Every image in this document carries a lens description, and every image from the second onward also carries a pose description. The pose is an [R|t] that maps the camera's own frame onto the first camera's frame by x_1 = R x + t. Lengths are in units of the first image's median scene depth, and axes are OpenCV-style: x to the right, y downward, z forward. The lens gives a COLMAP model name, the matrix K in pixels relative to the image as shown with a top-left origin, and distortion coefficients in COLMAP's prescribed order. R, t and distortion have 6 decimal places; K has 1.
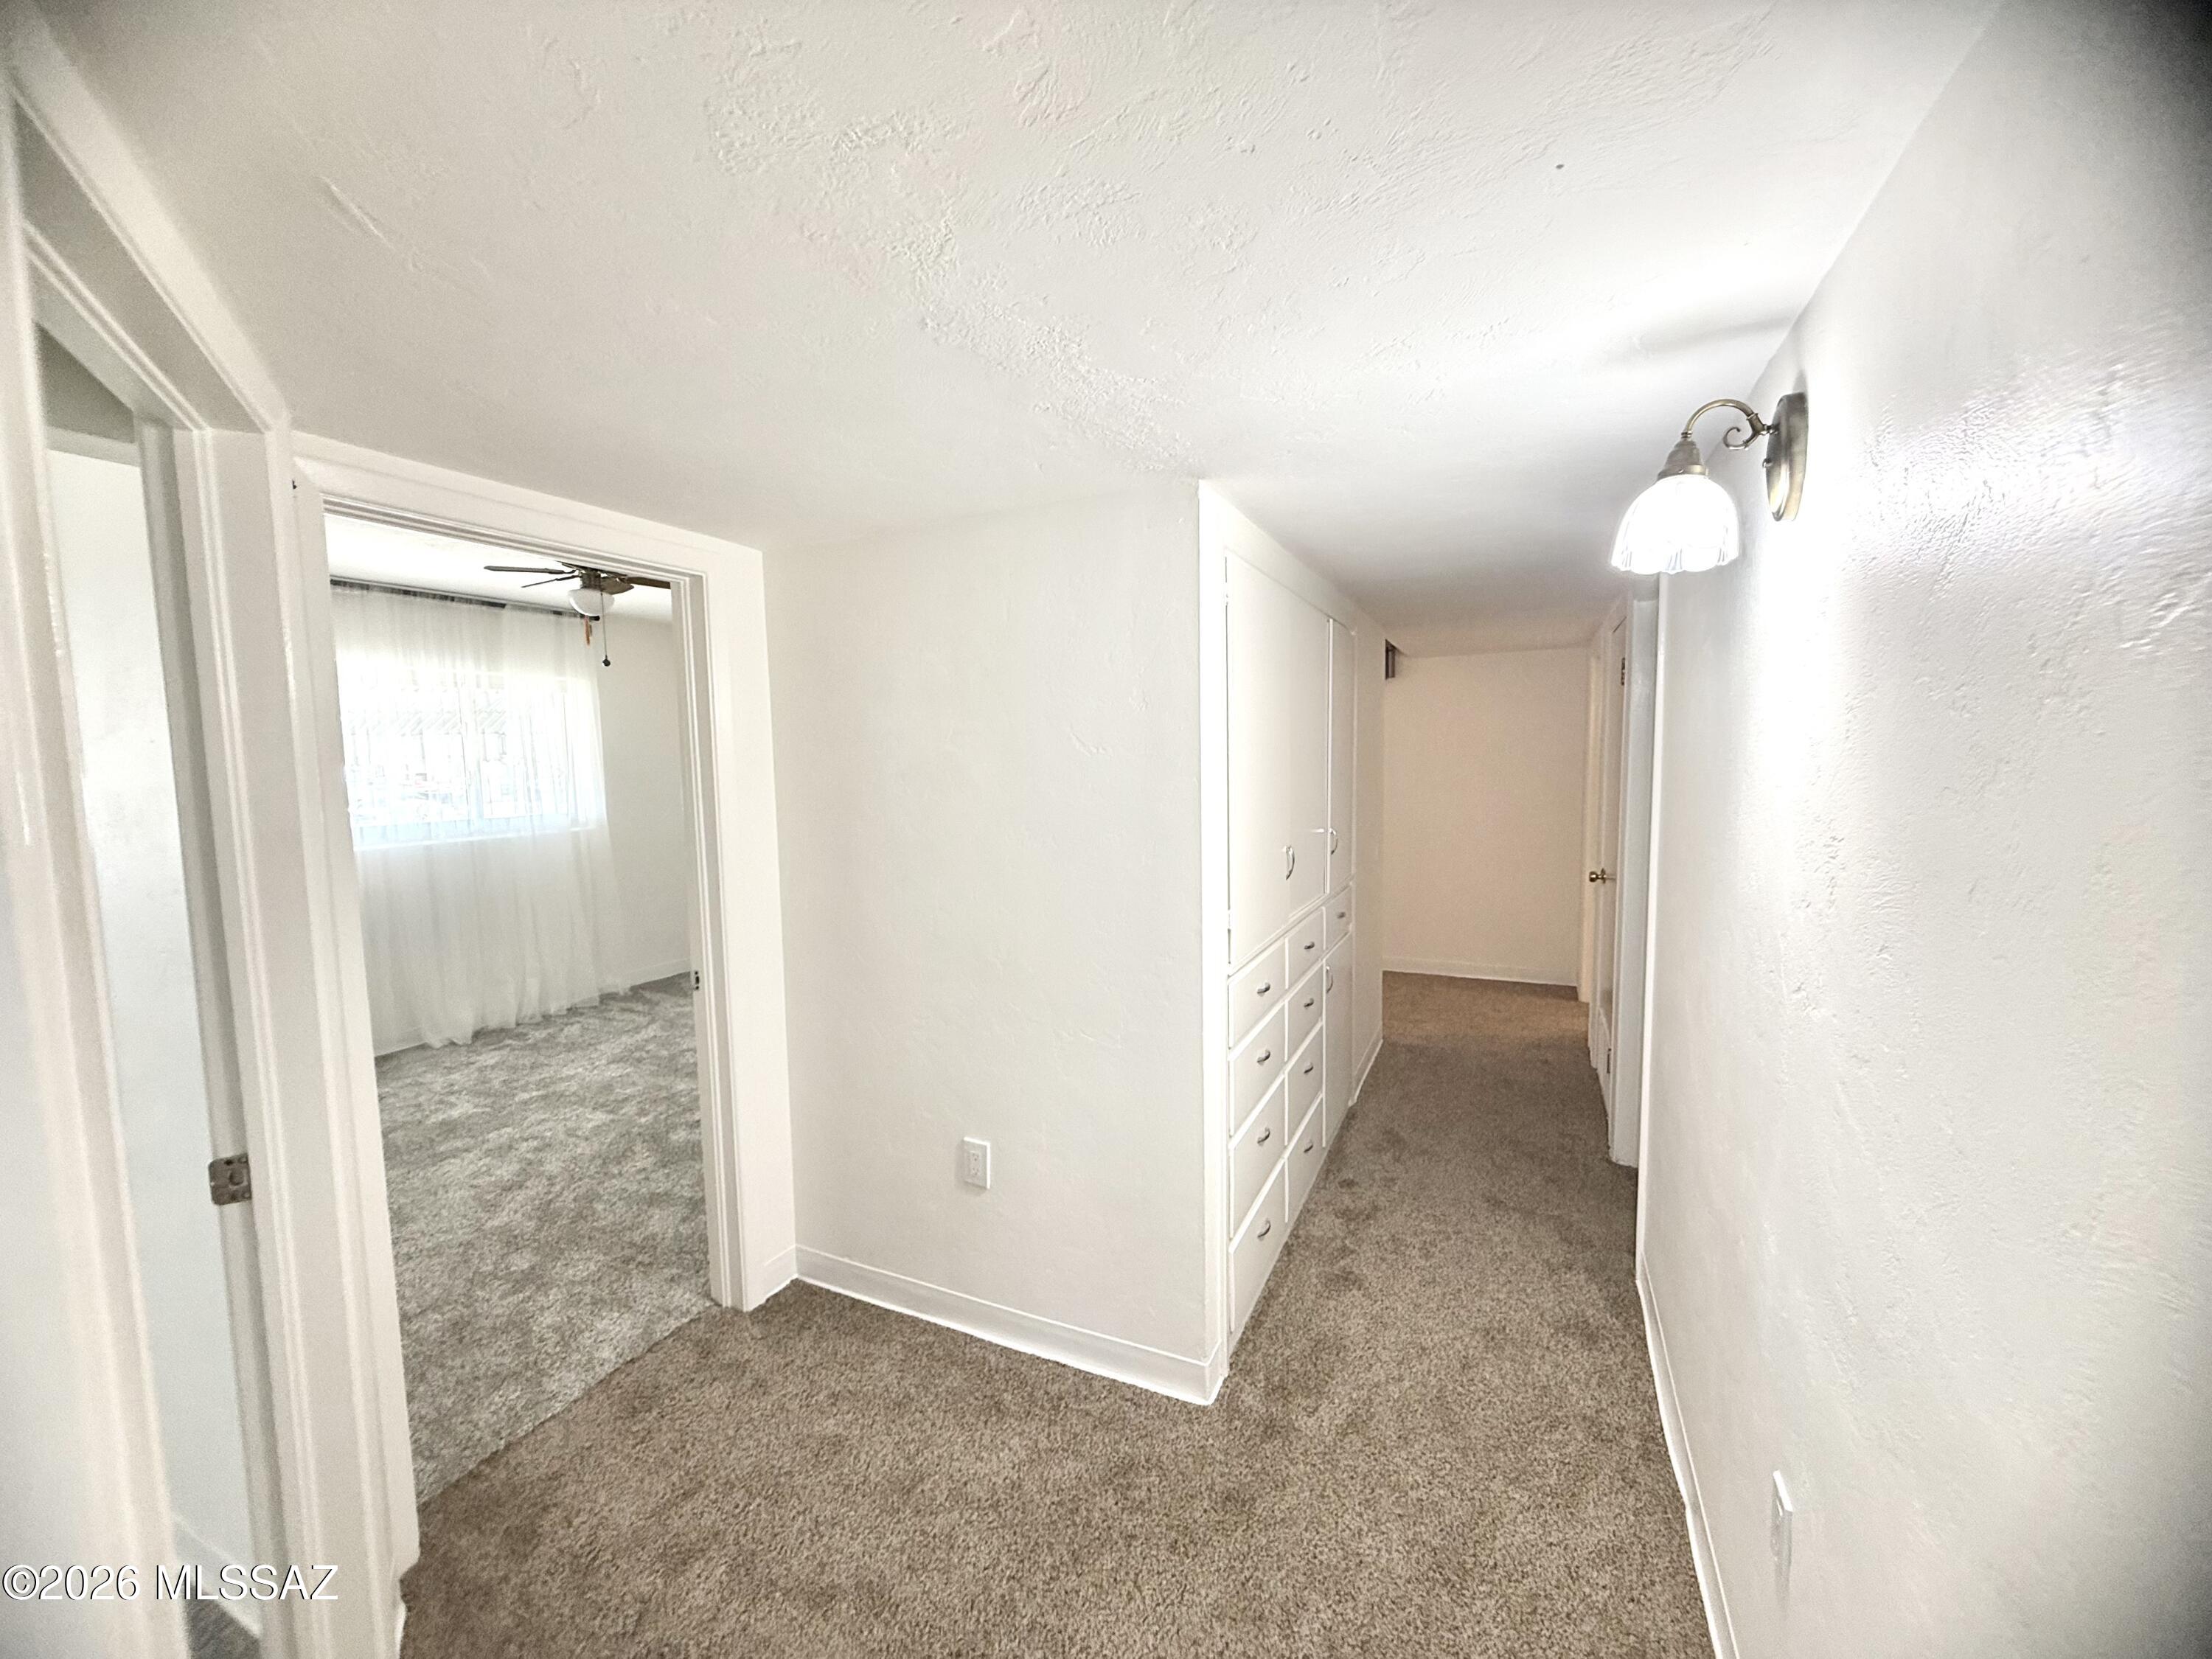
lens RADIAL K [[876.2, 0, 1106.0], [0, 876.2, 829.5], [0, 0, 1]] dist [-0.001023, -0.000235]
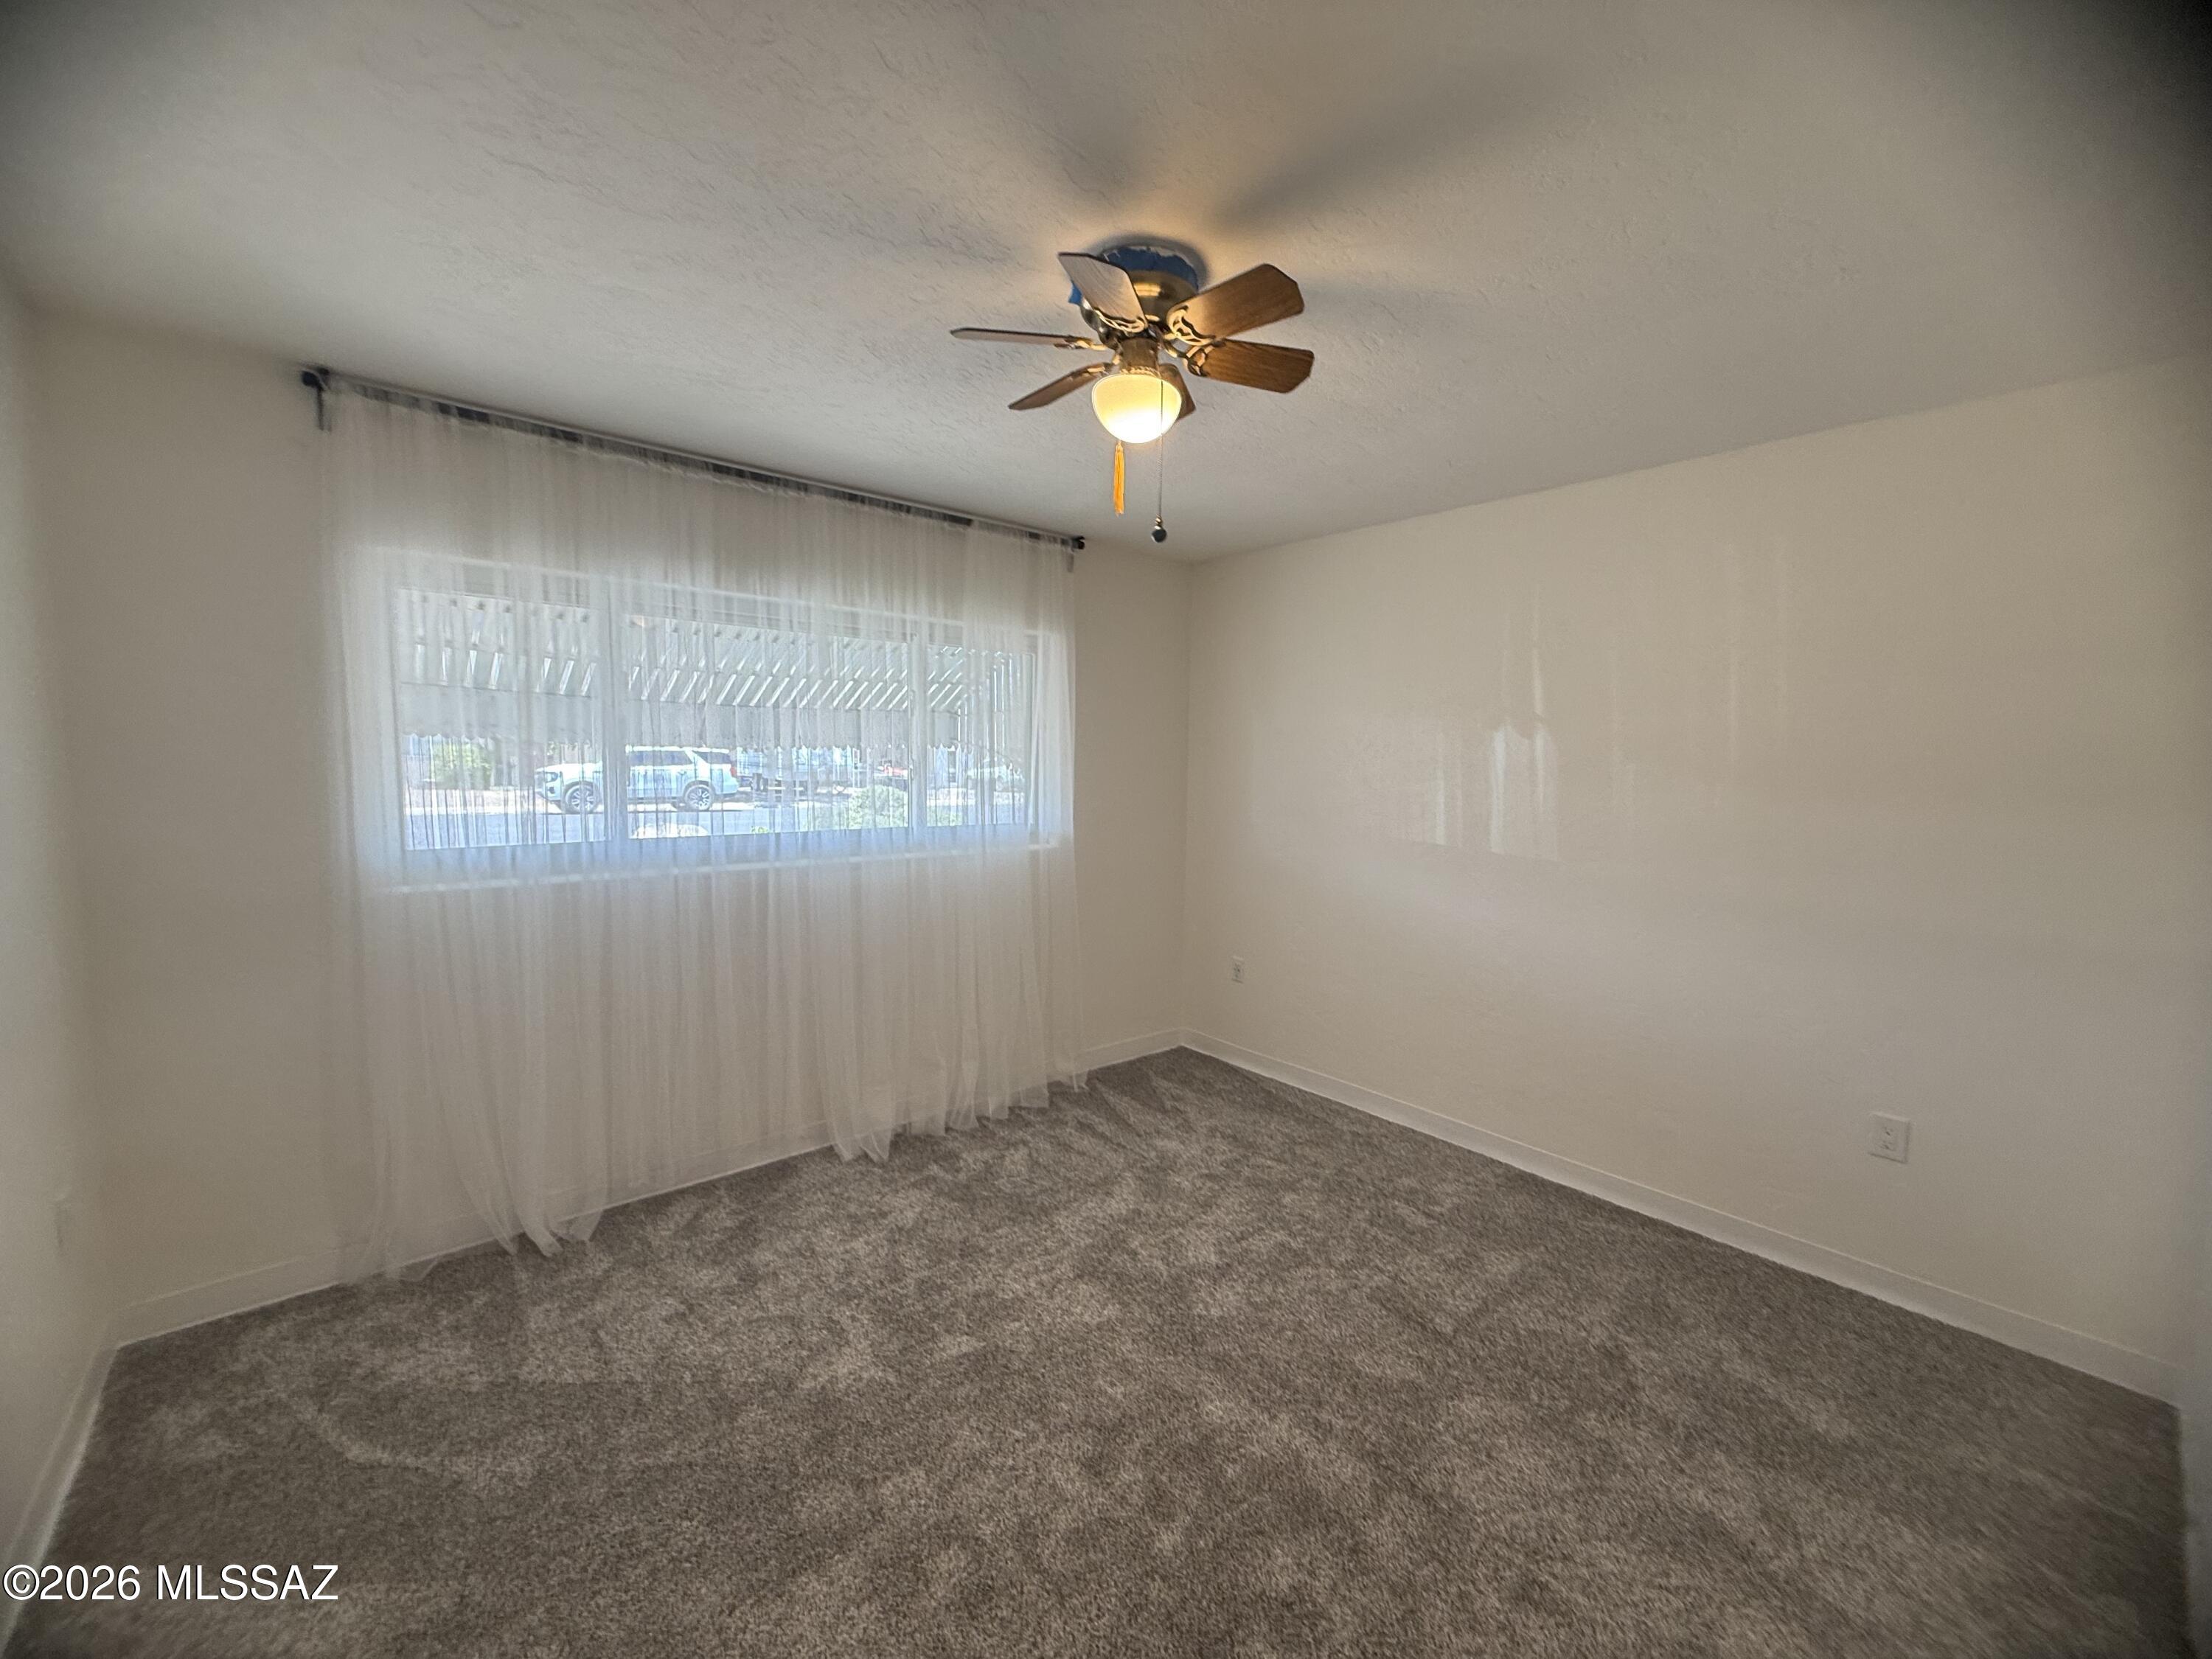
lens RADIAL K [[876.2, 0, 1106.0], [0, 876.2, 829.5], [0, 0, 1]] dist [-0.001023, -0.000235]
pose [[0.909288, 0.064808, -0.411090, -0.307612], [-0.066555, 0.997732, 0.010080, -0.029577], [0.410811, 0.018195, 0.911539, 0.443704]]
